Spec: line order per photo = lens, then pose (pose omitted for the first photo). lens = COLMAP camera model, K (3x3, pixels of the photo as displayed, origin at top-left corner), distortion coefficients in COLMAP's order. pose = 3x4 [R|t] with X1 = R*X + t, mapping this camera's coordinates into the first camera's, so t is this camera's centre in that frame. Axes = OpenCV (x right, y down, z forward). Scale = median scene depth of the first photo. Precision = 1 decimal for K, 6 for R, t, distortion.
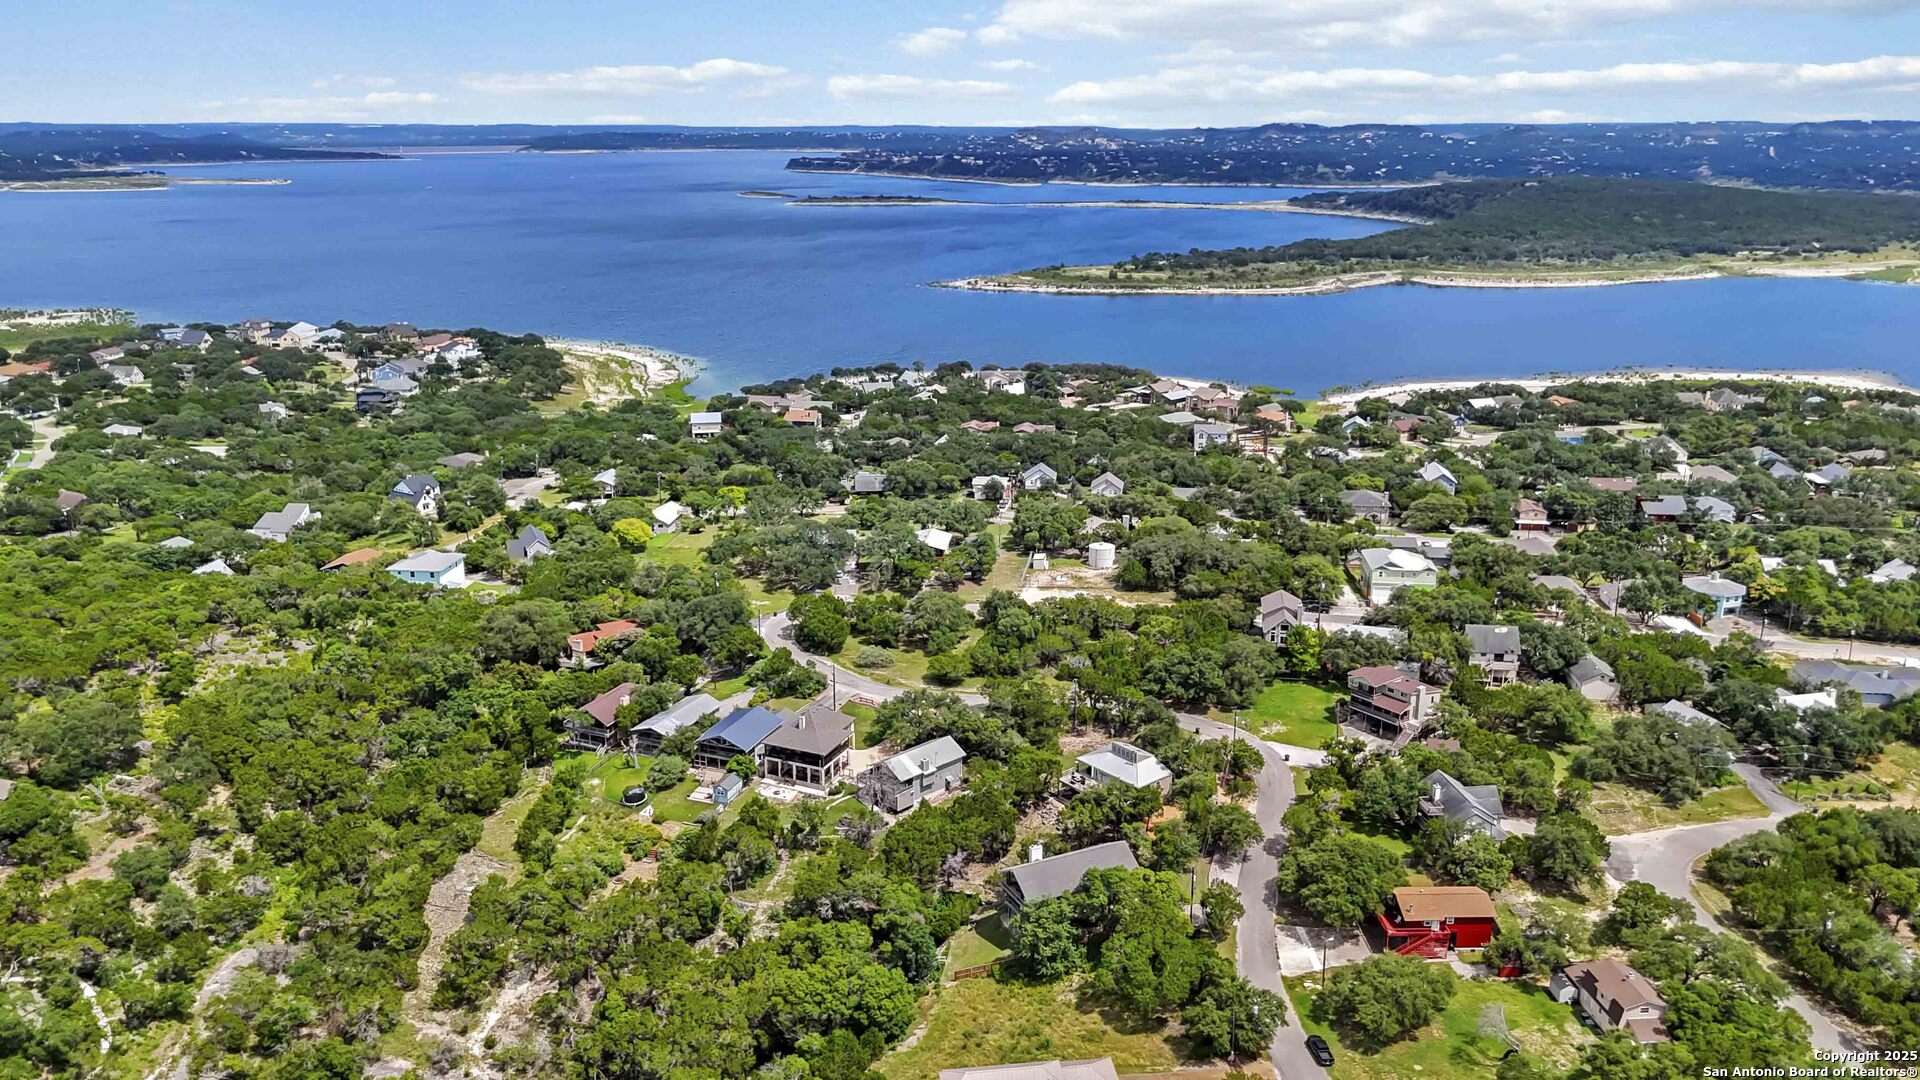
lens RADIAL K [[1423.8, 0, 959.1], [0, 1423.8, 538.6], [0, 0, 1]] dist [0.066675, -0.063414]
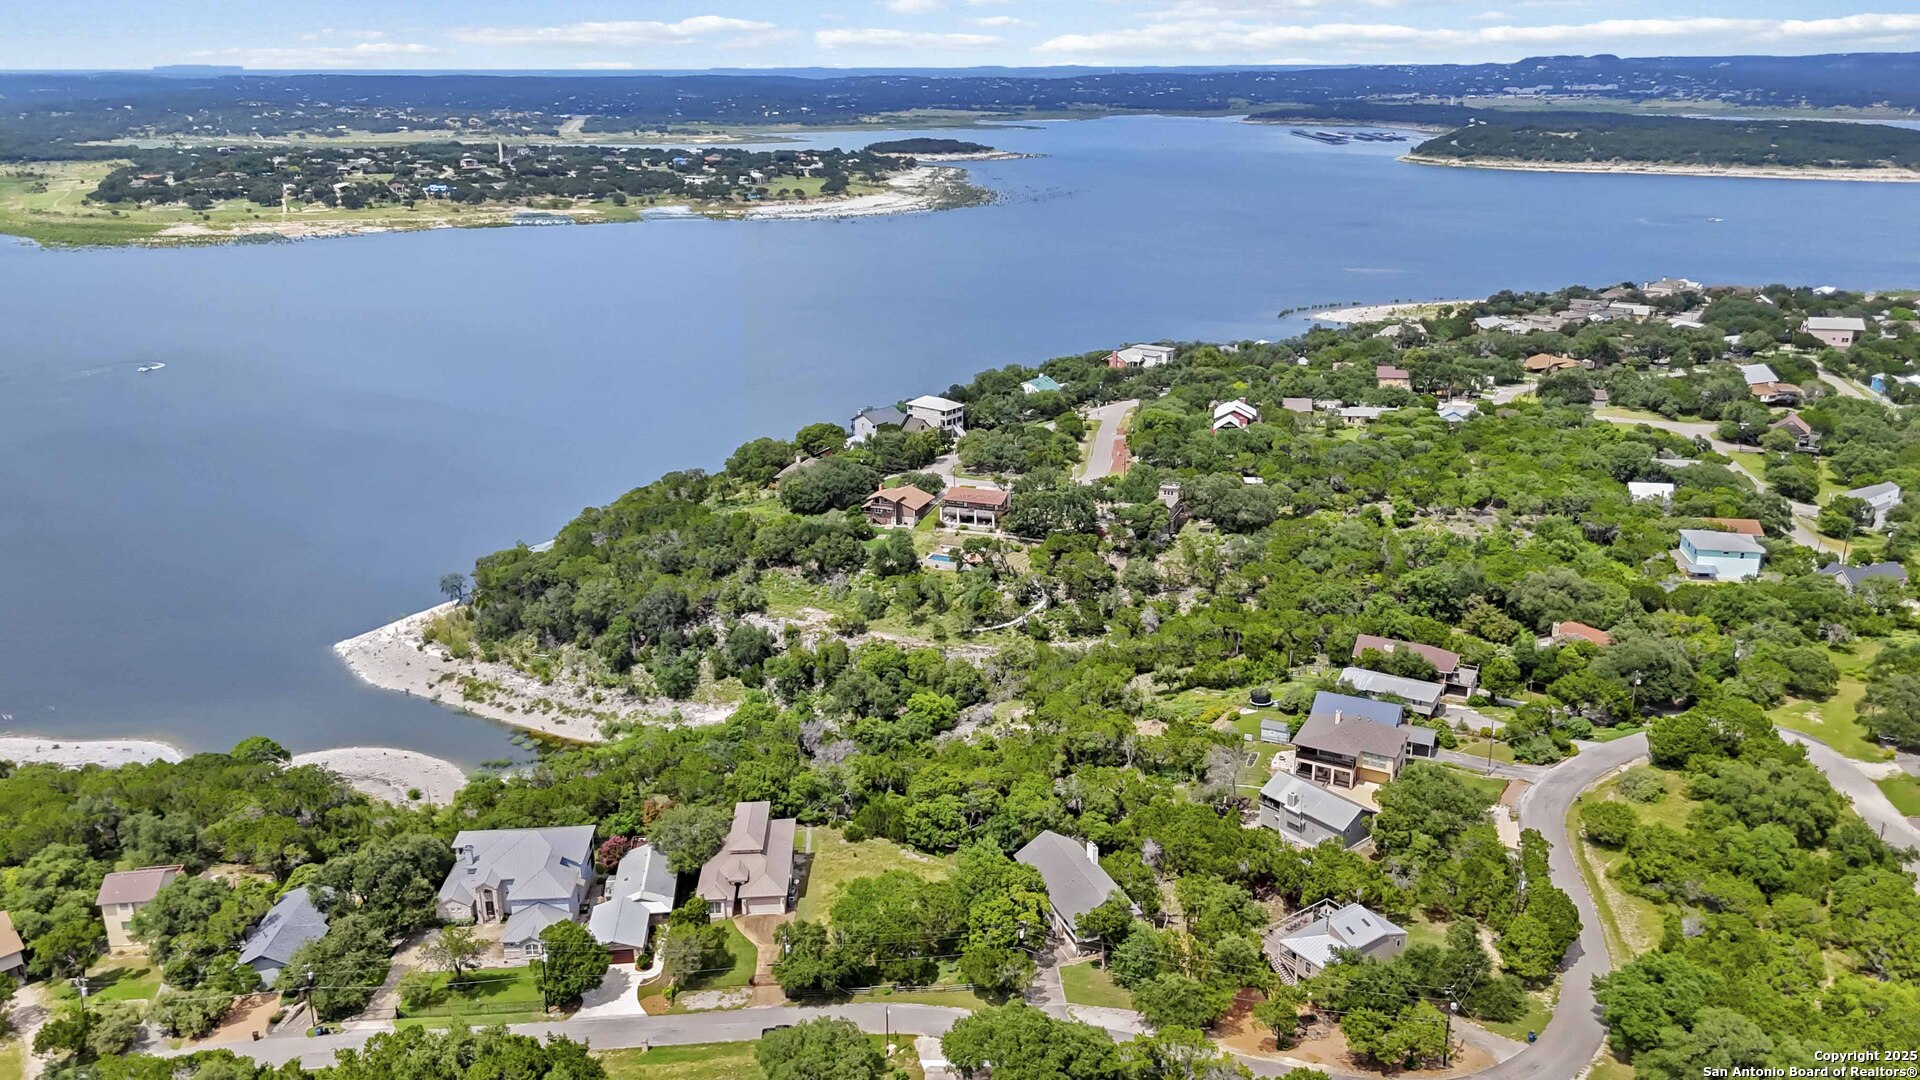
lens RADIAL K [[1423.8, 0, 959.1], [0, 1423.8, 538.6], [0, 0, 1]] dist [0.066675, -0.063414]
pose [[-0.088369, 0.313071, -0.945610, 0.263149], [-0.273718, 0.905146, 0.325253, -0.073425], [0.957742, 0.287573, 0.005707, 0.254671]]
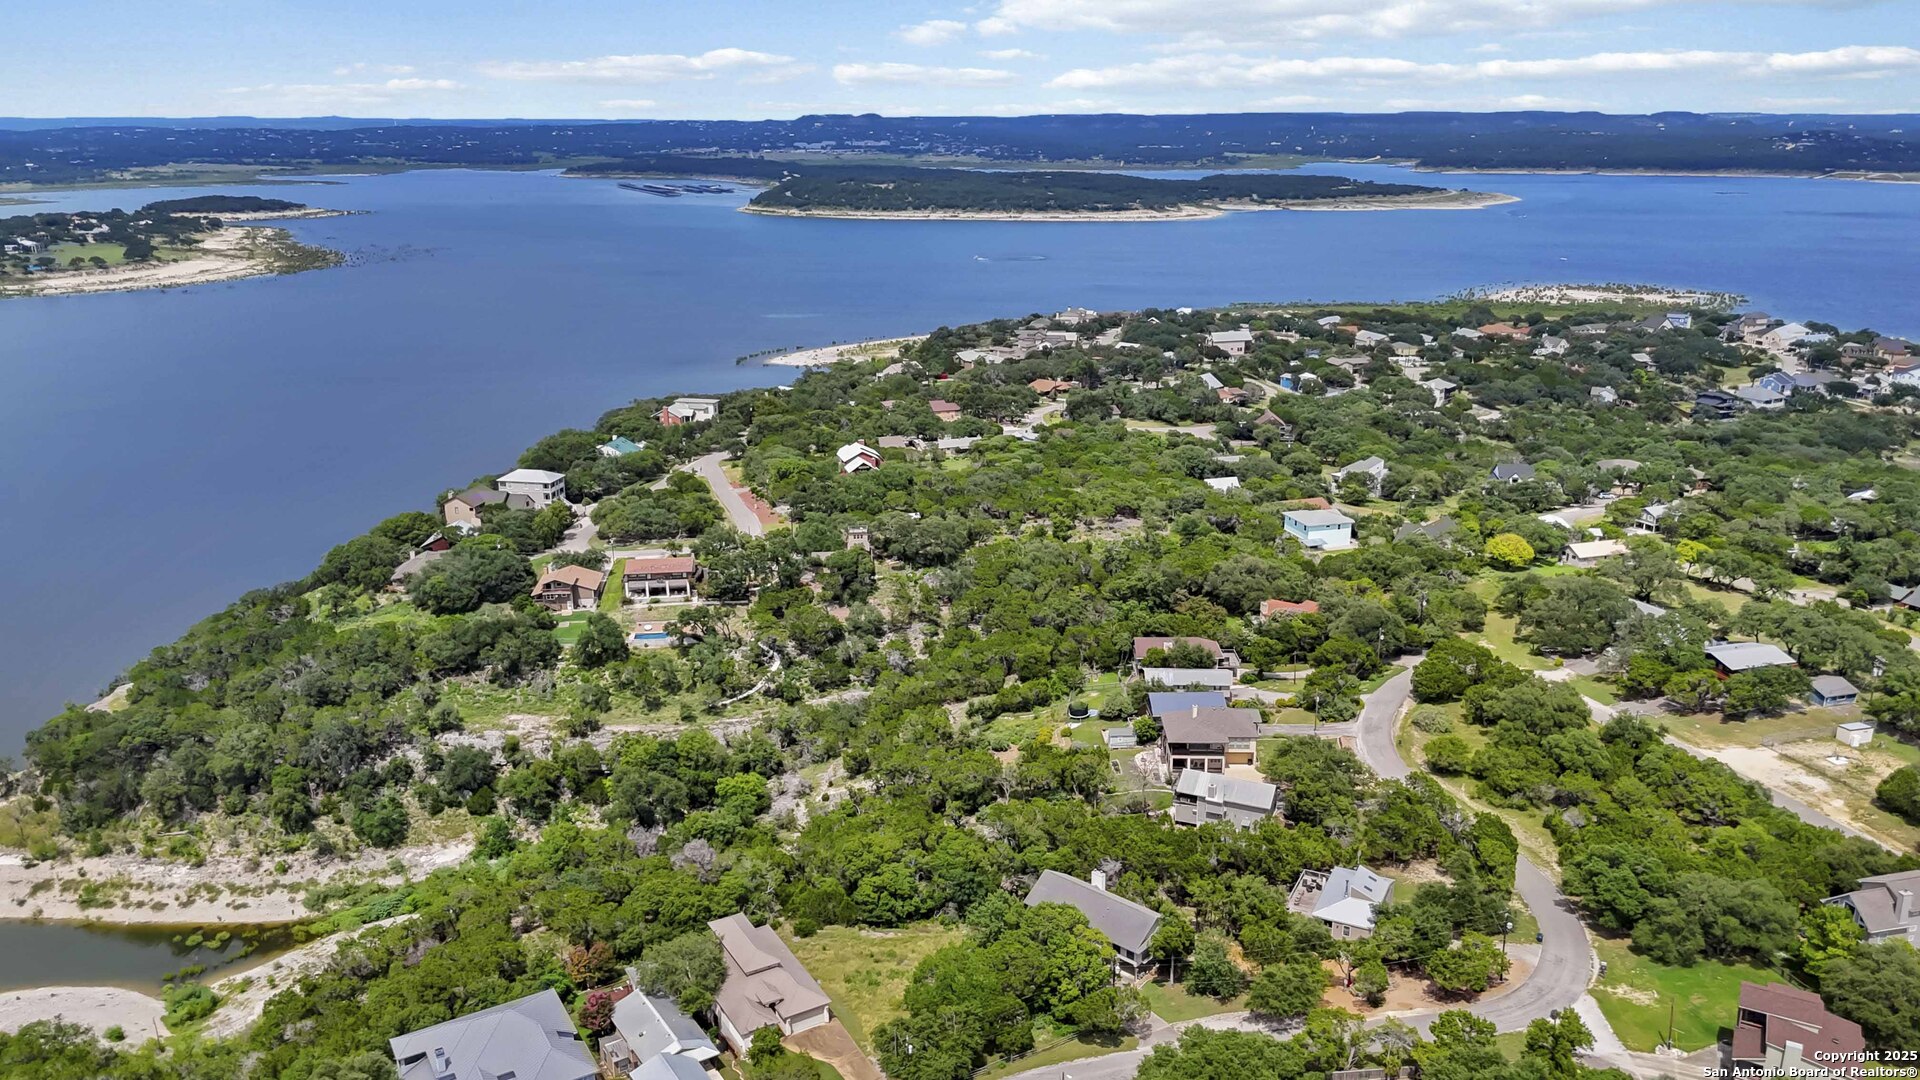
lens RADIAL K [[1415.4, 0, 960.2], [0, 1415.4, 556.5], [0, 0, 1]] dist [0.086972, -0.098886]
pose [[0.376614, 0.271793, -0.885602, 0.239308], [-0.256130, 0.949275, 0.182411, -0.040051], [0.890258, 0.158131, 0.427125, 0.143293]]
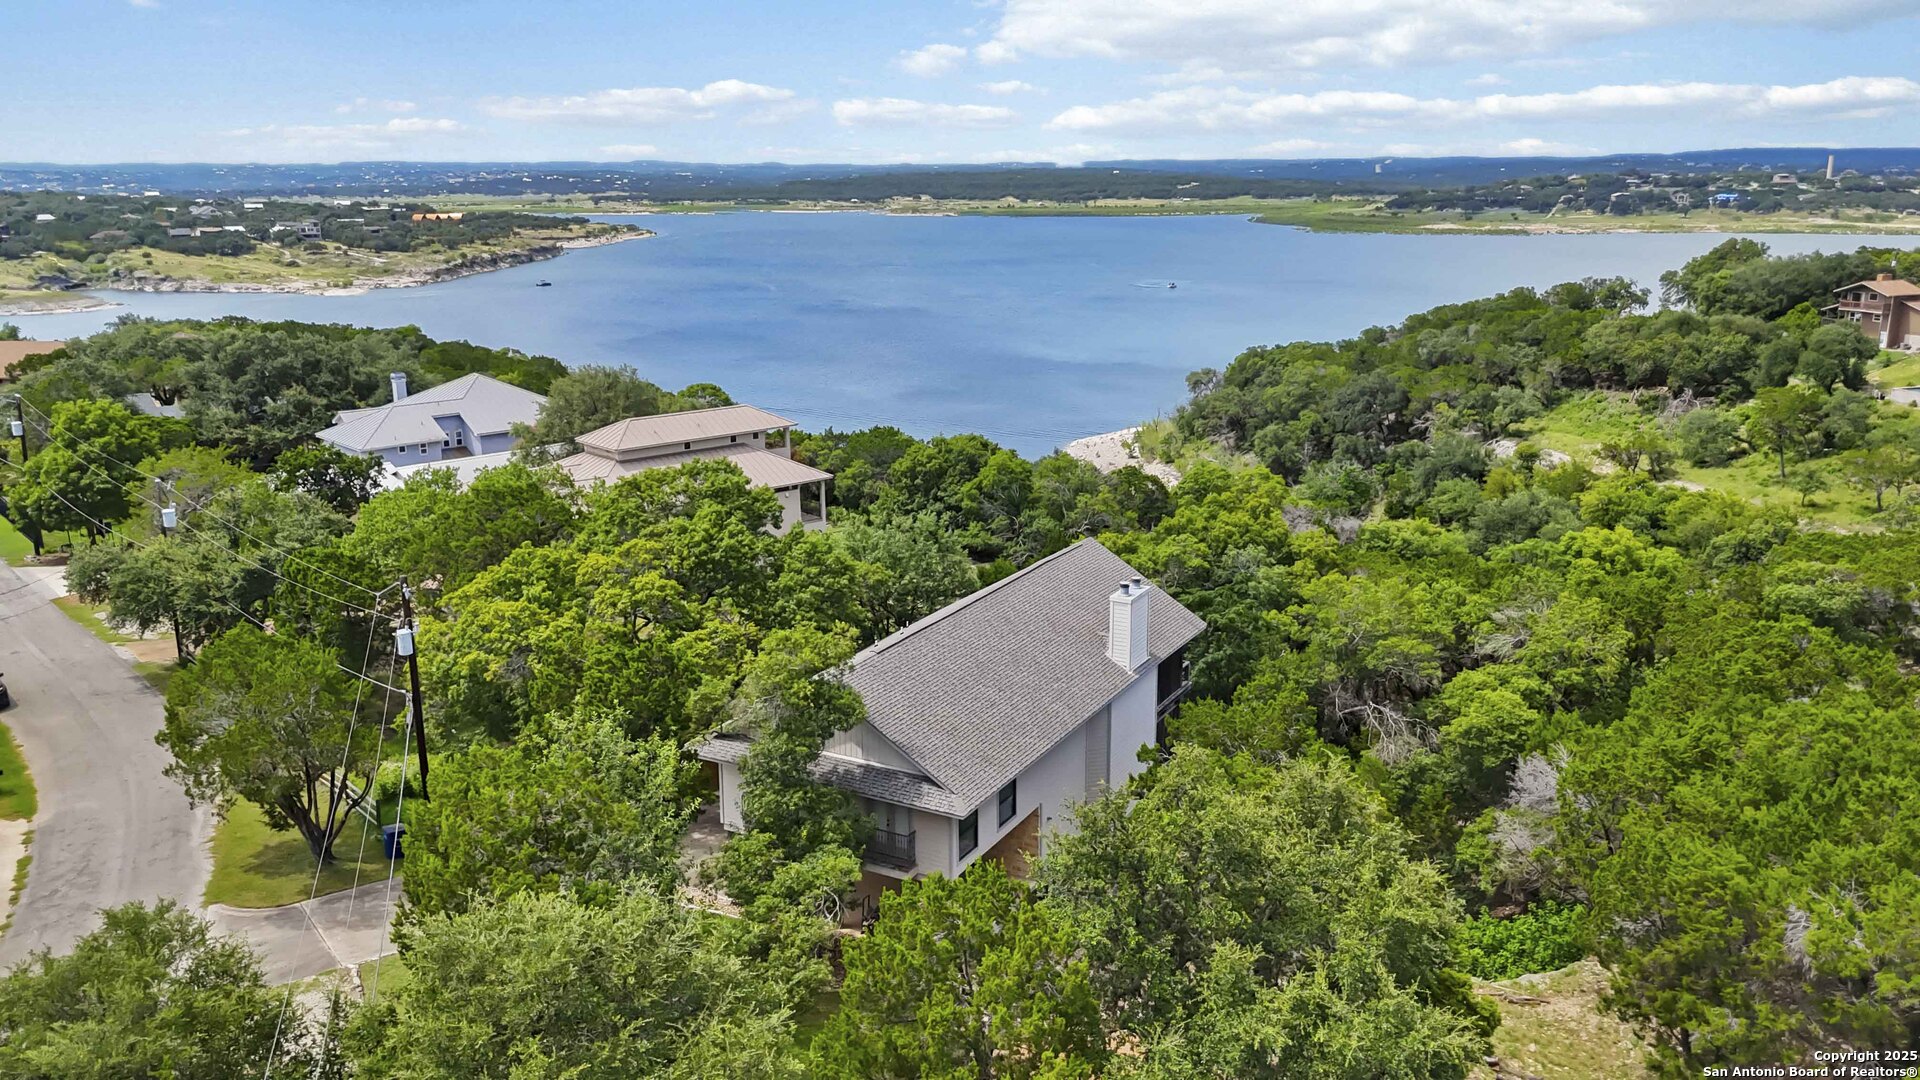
lens RADIAL K [[1423.8, 0, 959.1], [0, 1423.8, 538.6], [0, 0, 1]] dist [0.066675, -0.063414]
pose [[-0.824079, 0.144598, -0.547710, 0.061142], [-0.155262, 0.872193, 0.463868, 0.030976], [0.544783, 0.467302, -0.696305, 0.340888]]
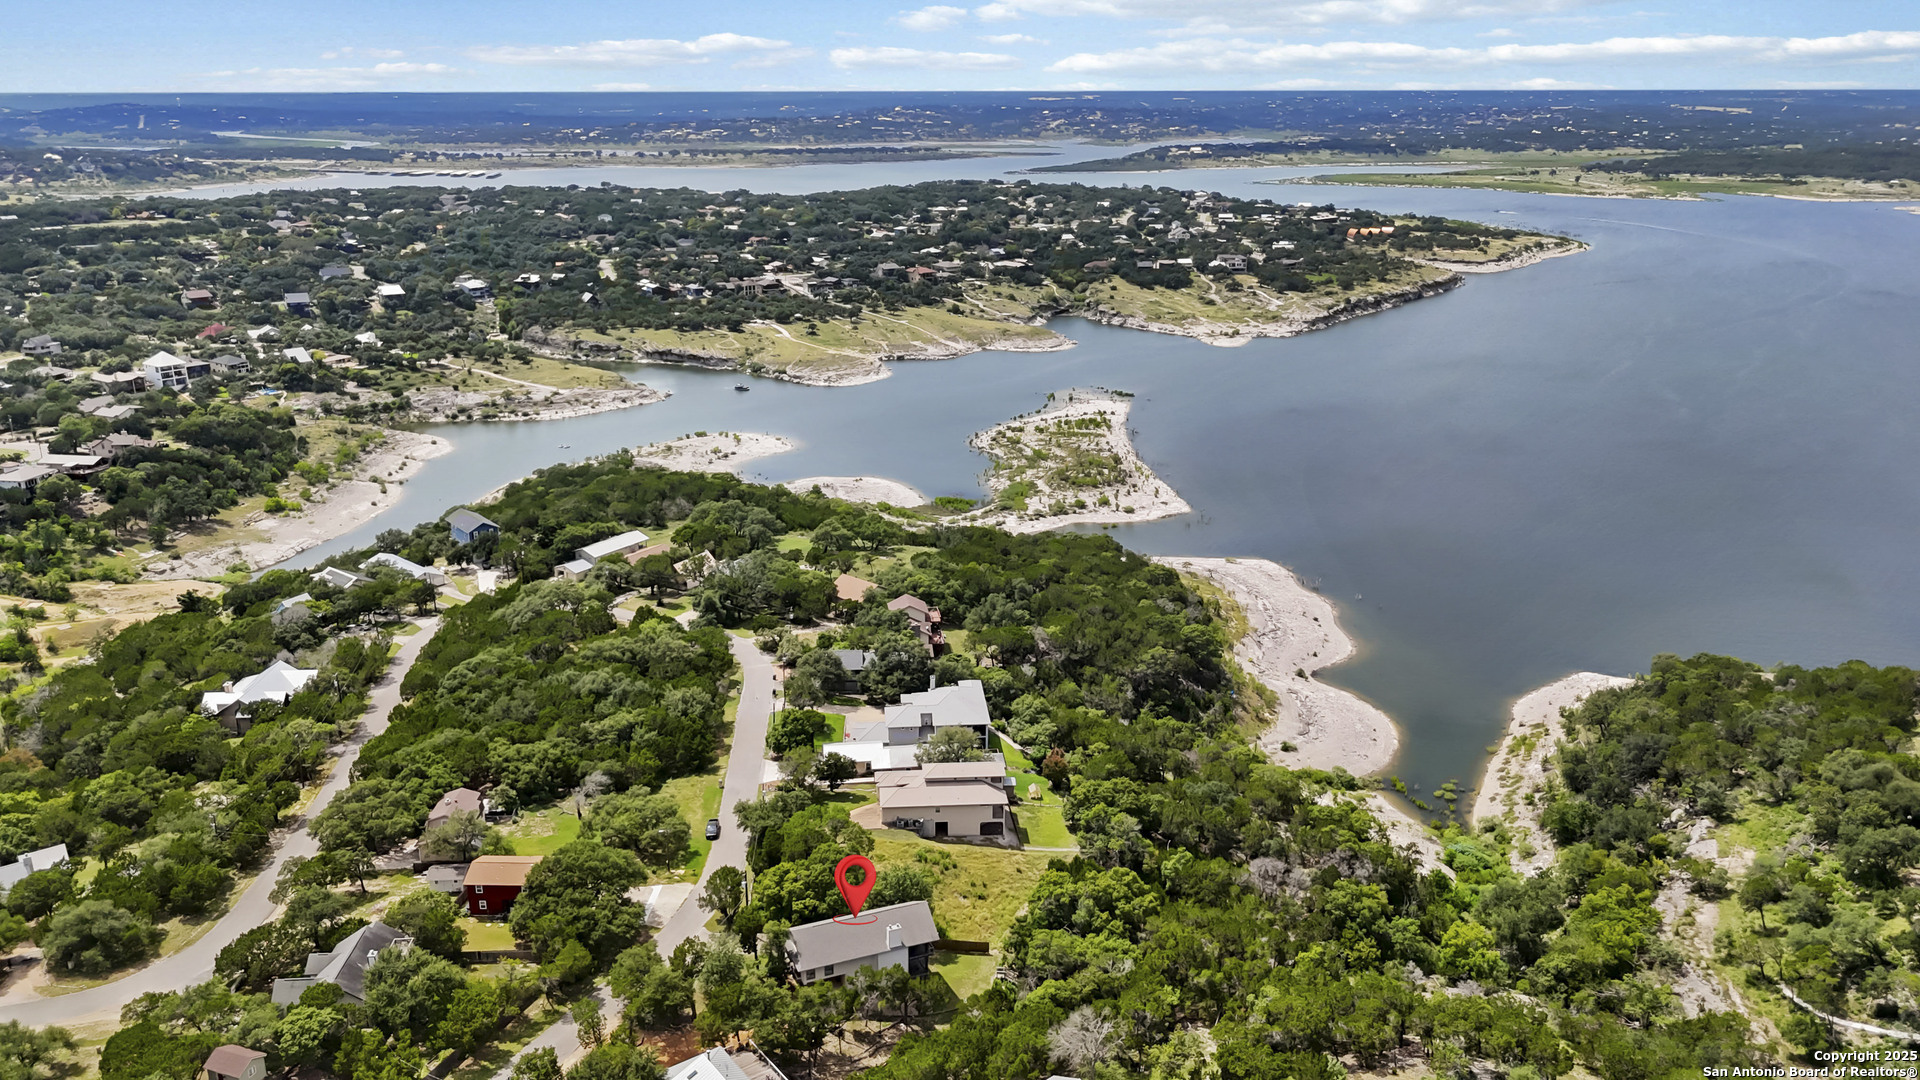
lens RADIAL K [[1423.8, 0, 959.1], [0, 1423.8, 538.6], [0, 0, 1]] dist [0.066675, -0.063414]
pose [[-0.997327, -0.024147, 0.068959, -0.012382], [0.018470, 0.829829, 0.557712, -0.144492], [-0.070692, 0.557495, -0.827165, 0.477415]]
